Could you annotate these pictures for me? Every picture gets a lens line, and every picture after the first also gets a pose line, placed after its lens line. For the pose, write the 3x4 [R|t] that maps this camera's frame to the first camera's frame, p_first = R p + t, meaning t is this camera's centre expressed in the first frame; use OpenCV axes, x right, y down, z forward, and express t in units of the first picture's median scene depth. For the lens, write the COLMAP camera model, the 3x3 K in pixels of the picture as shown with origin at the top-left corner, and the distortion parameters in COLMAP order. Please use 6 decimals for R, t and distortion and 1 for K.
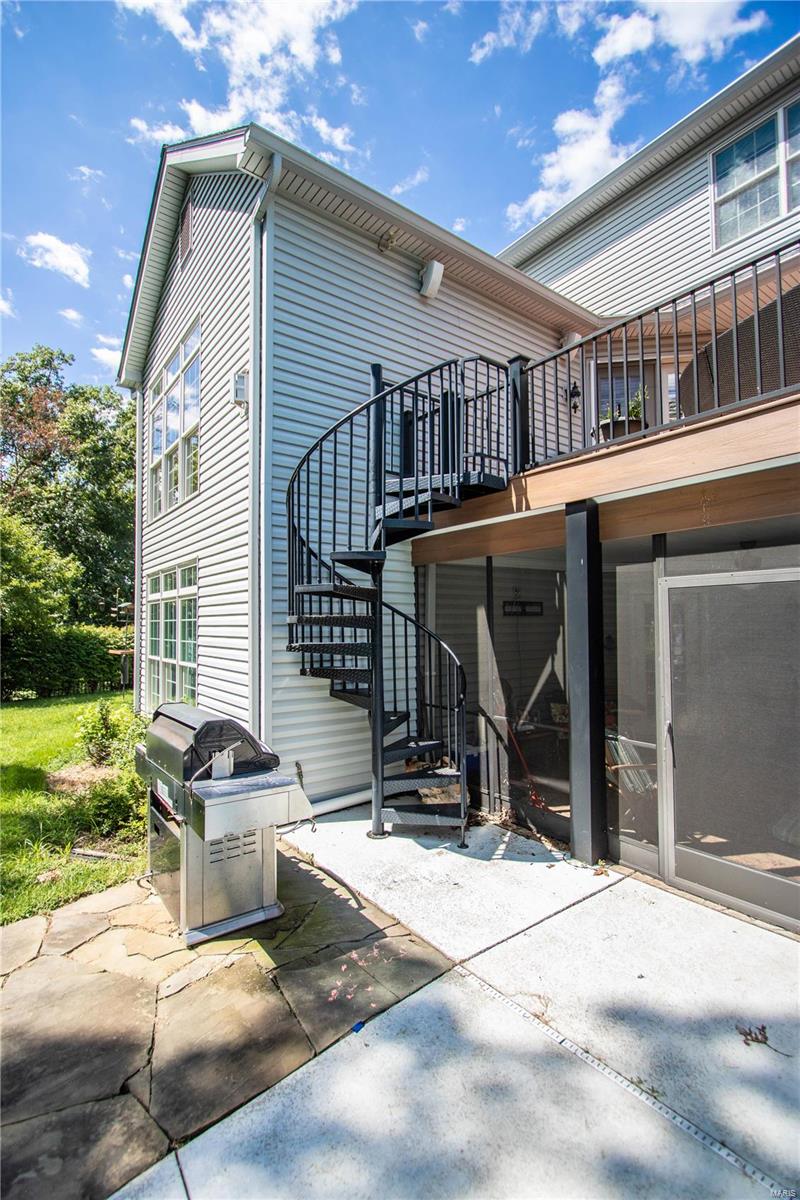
lens RADIAL K [[546.9, 0, 397.0], [0, 546.9, 607.1], [0, 0, 1]] dist [-0.008299, -0.000148]
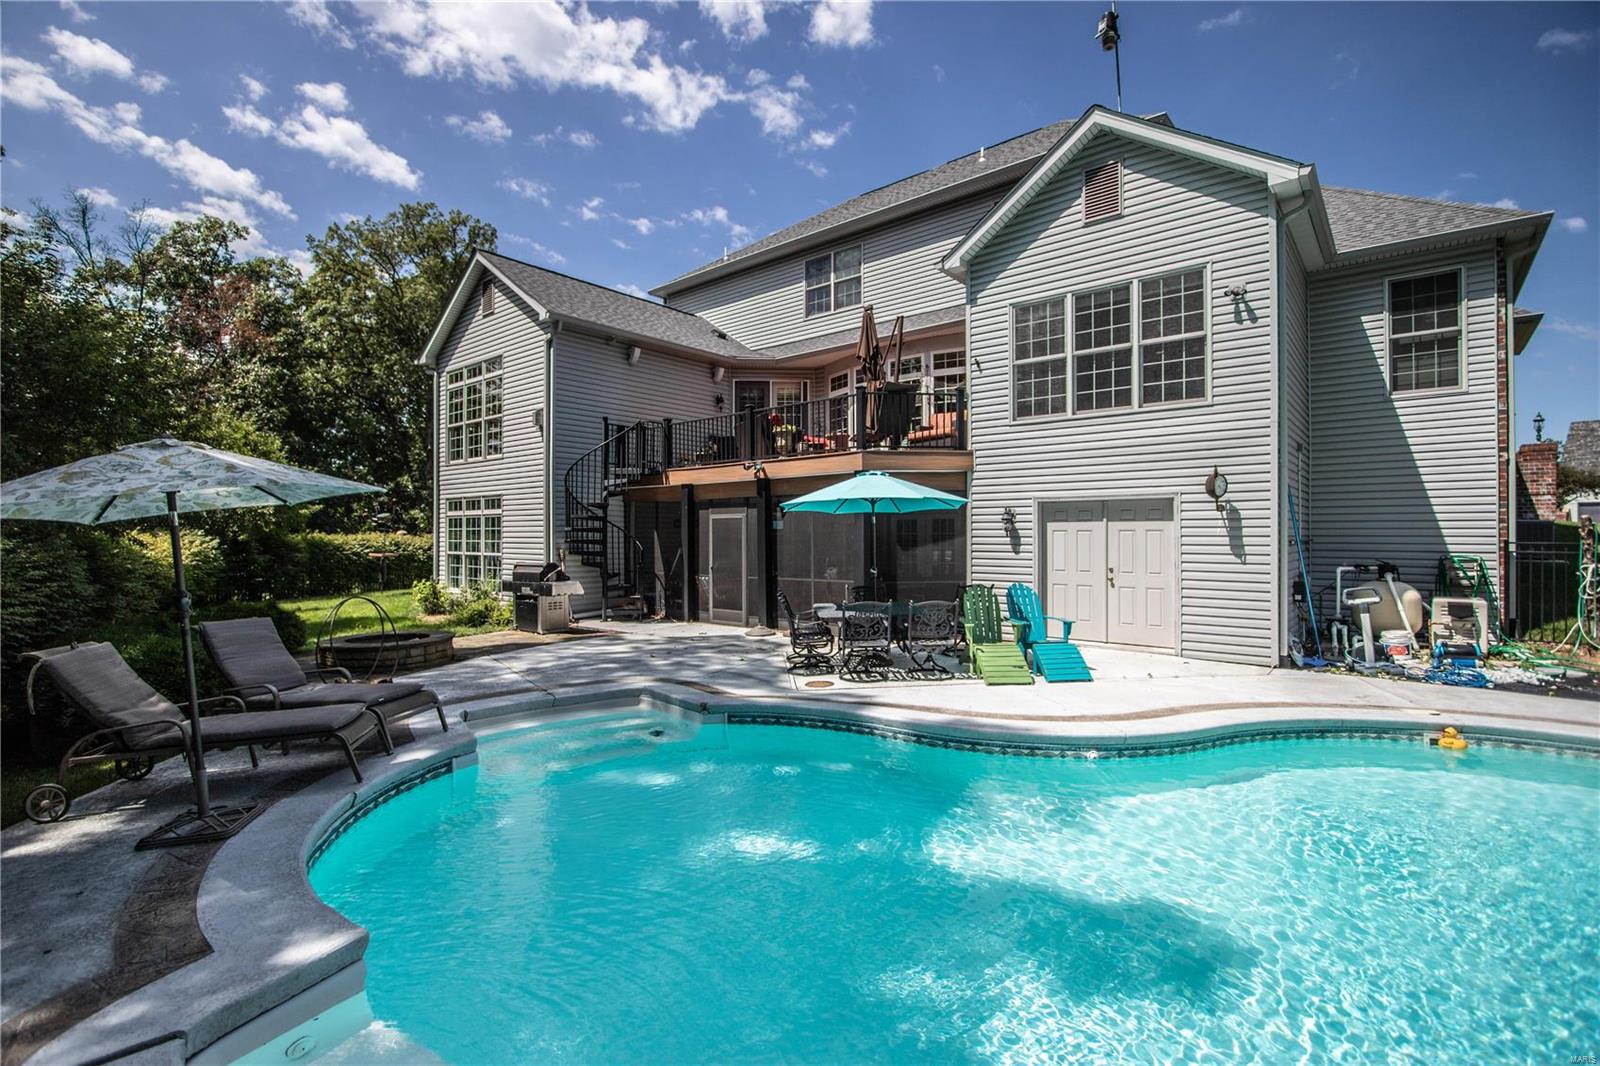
lens RADIAL K [[729.7, 0, 789.2], [0, 729.7, 529.6], [0, 0, 1]] dist [-0.009832, 0.000733]
pose [[0.975160, 0.007664, 0.221367, 0.032478], [-0.012494, 0.999713, 0.020427, -0.038654], [-0.221147, -0.022686, 0.974977, -1.750823]]
